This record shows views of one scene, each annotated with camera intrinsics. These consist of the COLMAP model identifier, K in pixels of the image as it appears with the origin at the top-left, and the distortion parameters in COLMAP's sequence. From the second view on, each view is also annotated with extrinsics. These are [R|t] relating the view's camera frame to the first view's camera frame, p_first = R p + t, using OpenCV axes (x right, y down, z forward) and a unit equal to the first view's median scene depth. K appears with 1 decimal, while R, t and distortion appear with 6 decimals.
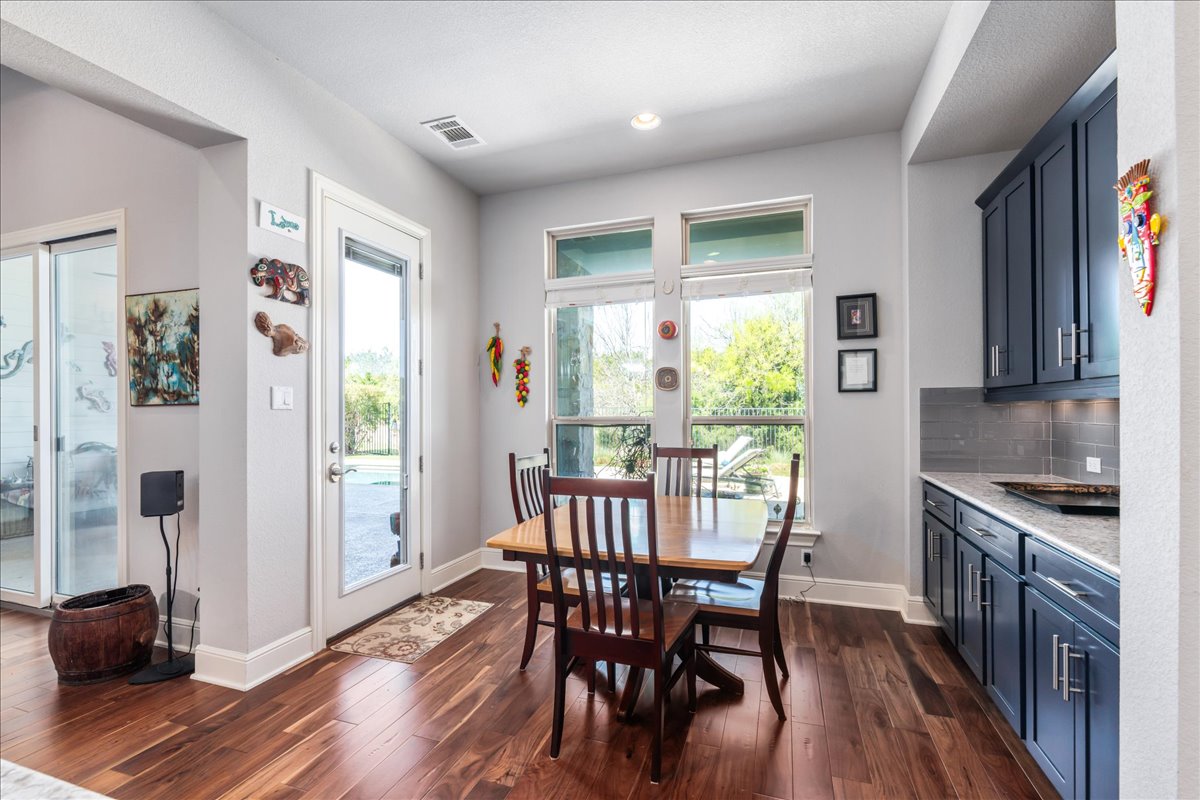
lens RADIAL K [[532.3, 0, 606.5], [0, 532.3, 409.2], [0, 0, 1]] dist [-0.007328, 0.000079]
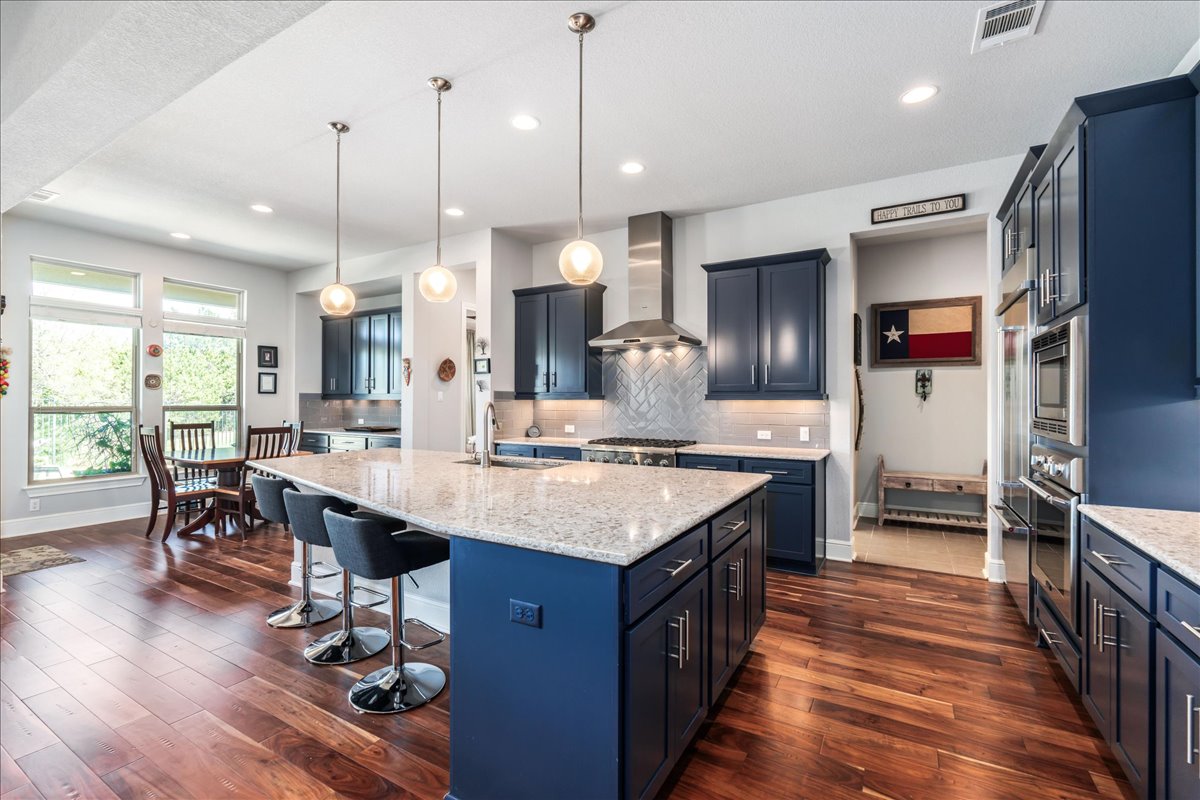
lens RADIAL K [[532.3, 0, 576.1], [0, 532.3, 393.2], [0, 0, 1]] dist [-0.007328, 0.000079]
pose [[0.218579, 0.021015, 0.975593, -1.264365], [-0.004245, 0.999779, -0.020585, 0.003612], [-0.975810, 0.000358, 0.218620, -0.609696]]
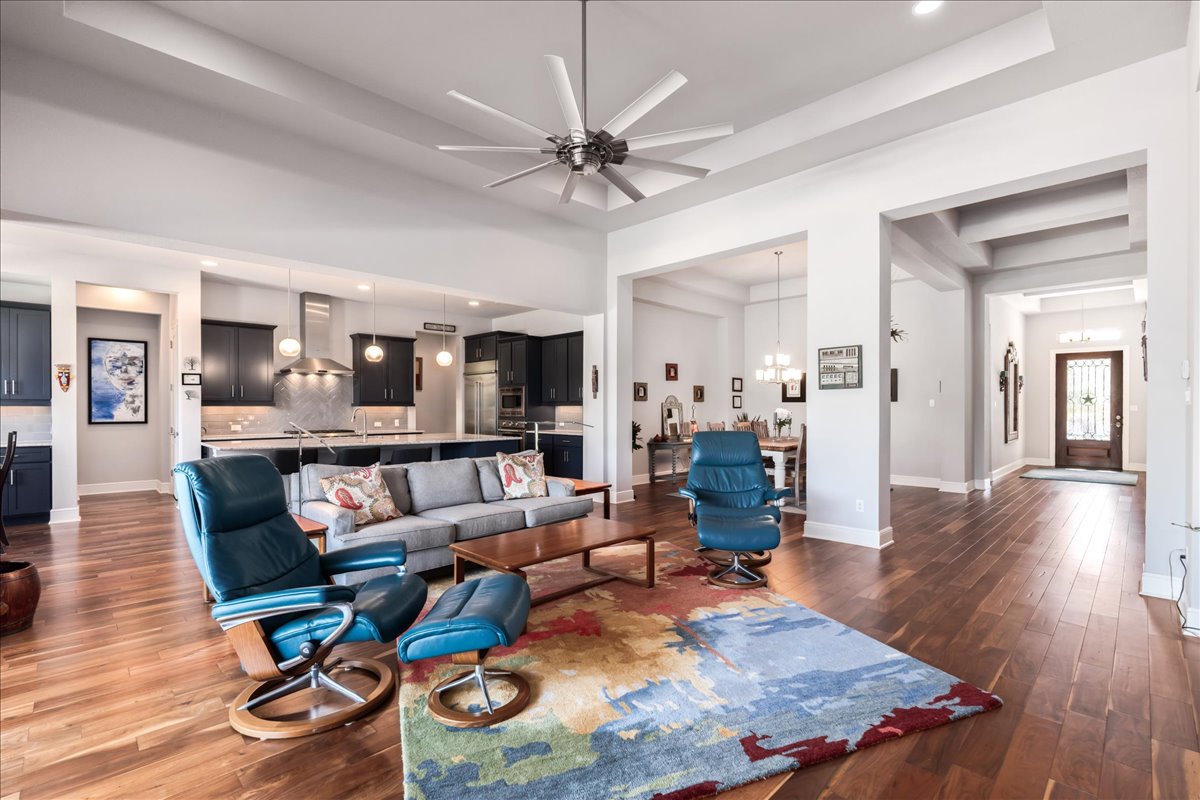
lens RADIAL K [[532.3, 0, 621.0], [0, 532.3, 412.9], [0, 0, 1]] dist [-0.007328, 0.000079]
pose [[-0.902995, 0.003155, 0.429640, -2.074300], [0.006227, 0.999964, 0.005744, 0.015351], [-0.429607, 0.007862, -0.902982, 1.117213]]
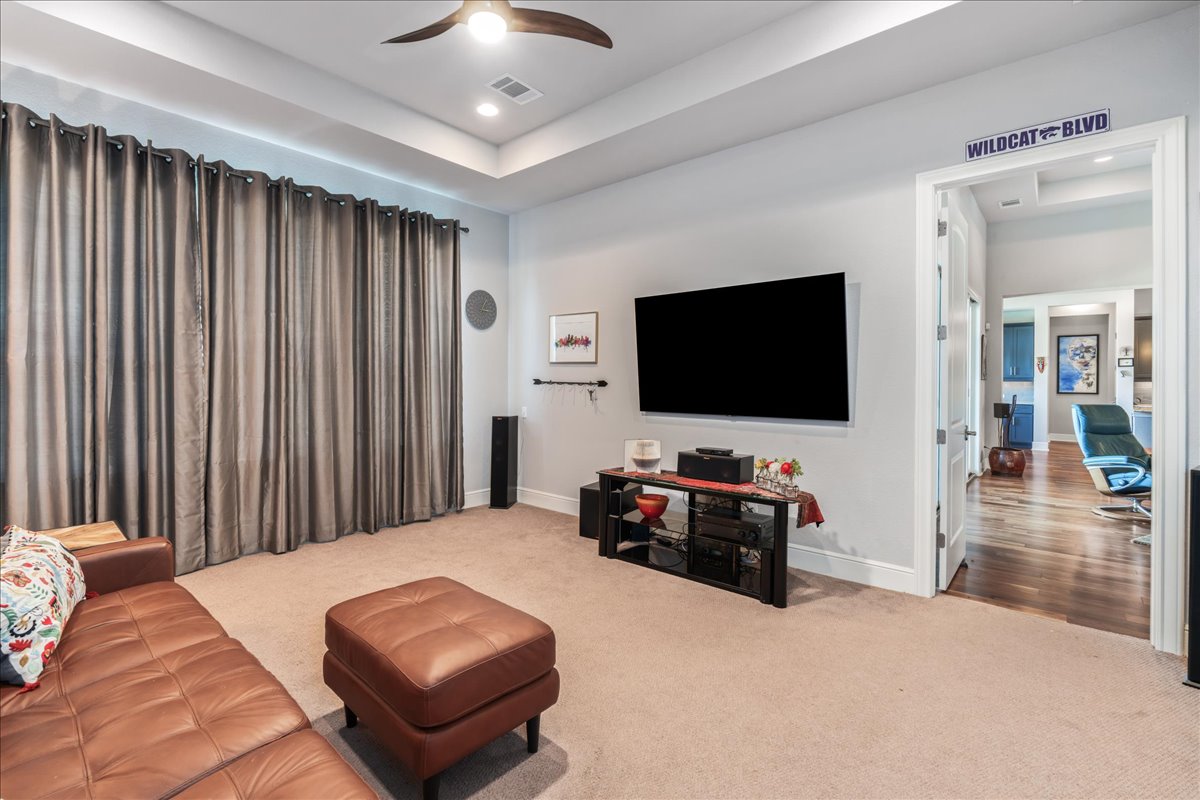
lens RADIAL K [[532.3, 0, 571.2], [0, 532.3, 380.2], [0, 0, 1]] dist [-0.007328, 0.000079]
pose [[0.408867, 0.009790, 0.912542, -3.433524], [-0.008145, 0.999942, -0.007079, 0.025631], [-0.912558, -0.004539, 0.408923, 1.516194]]
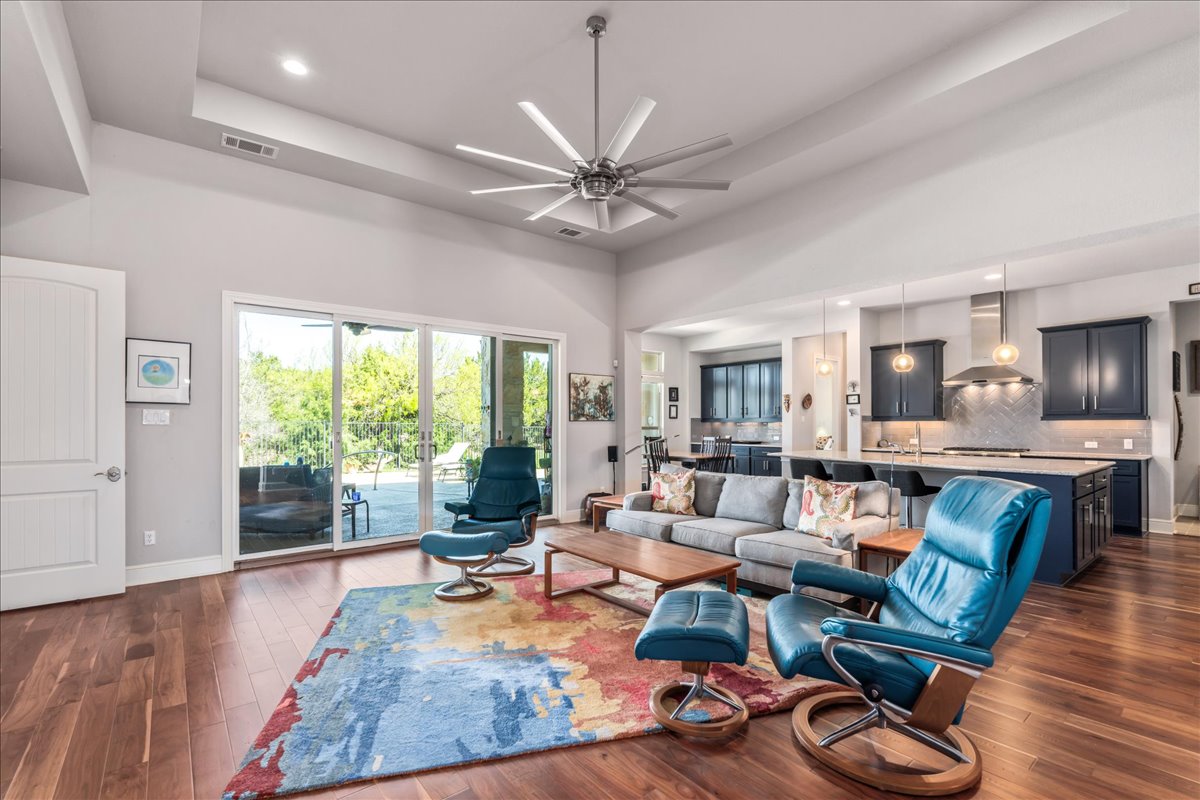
lens RADIAL K [[532.3, 0, 584.5], [0, 532.3, 417.2], [0, 0, 1]] dist [-0.007328, 0.000079]
pose [[0.542560, 0.014486, 0.839892, -2.469000], [-0.000907, 0.999861, -0.016658, 0.013830], [-0.840016, 0.008276, 0.542498, -0.270730]]
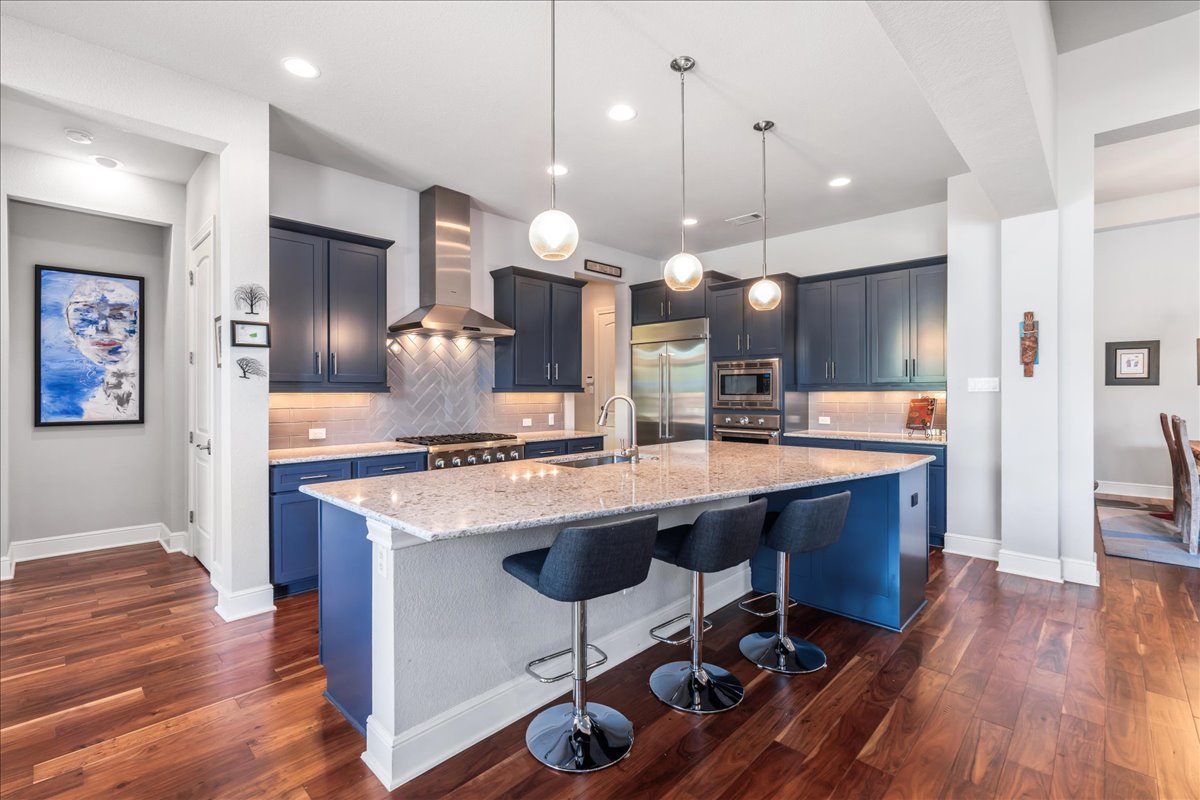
lens RADIAL K [[532.3, 0, 611.0], [0, 532.3, 396.1], [0, 0, 1]] dist [-0.007328, 0.000079]
pose [[-0.908667, 0.007280, 0.417459, -0.719618], [0.008300, 0.999965, 0.000627, 0.002123], [-0.417440, 0.004035, -0.908696, 0.590480]]
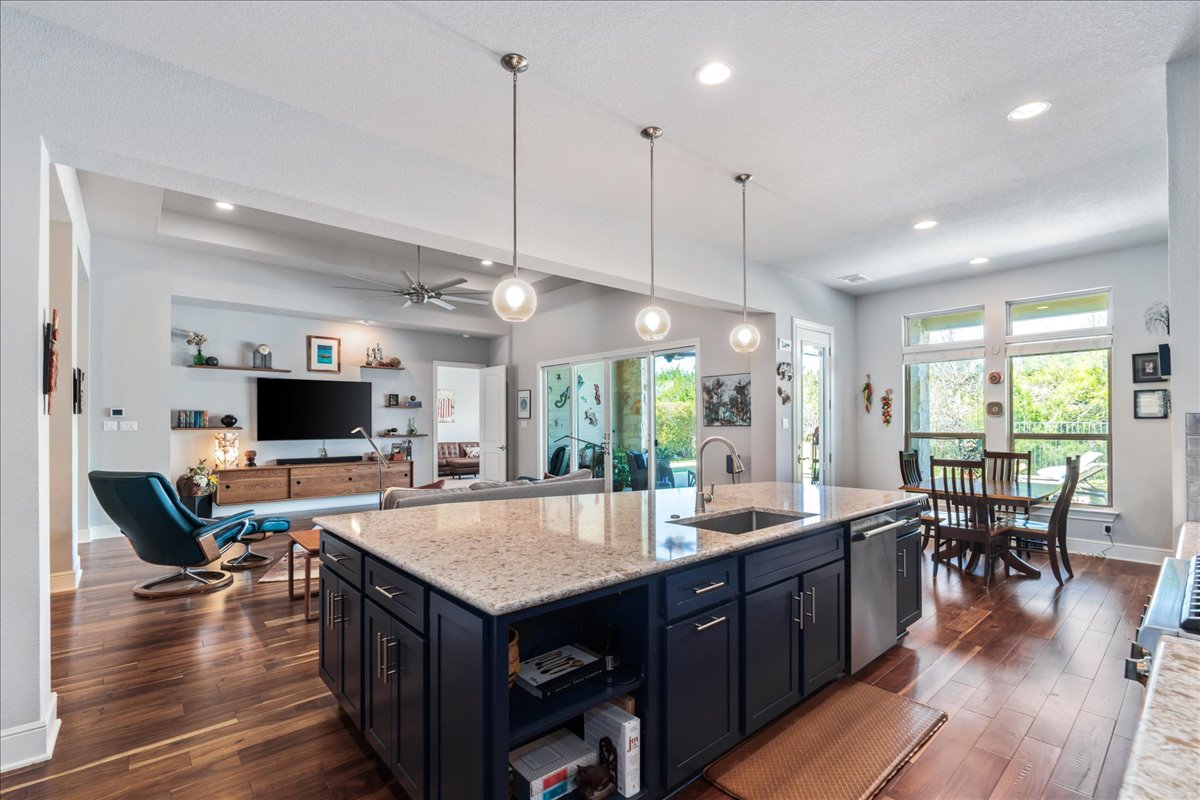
lens RADIAL K [[532.3, 0, 616.3], [0, 532.3, 418.7], [0, 0, 1]] dist [-0.007328, 0.000079]
pose [[0.869780, -0.000964, -0.493438, -0.094540], [-0.000466, 0.999996, -0.002774, -0.027012], [0.493439, 0.002643, 0.869777, -1.010690]]
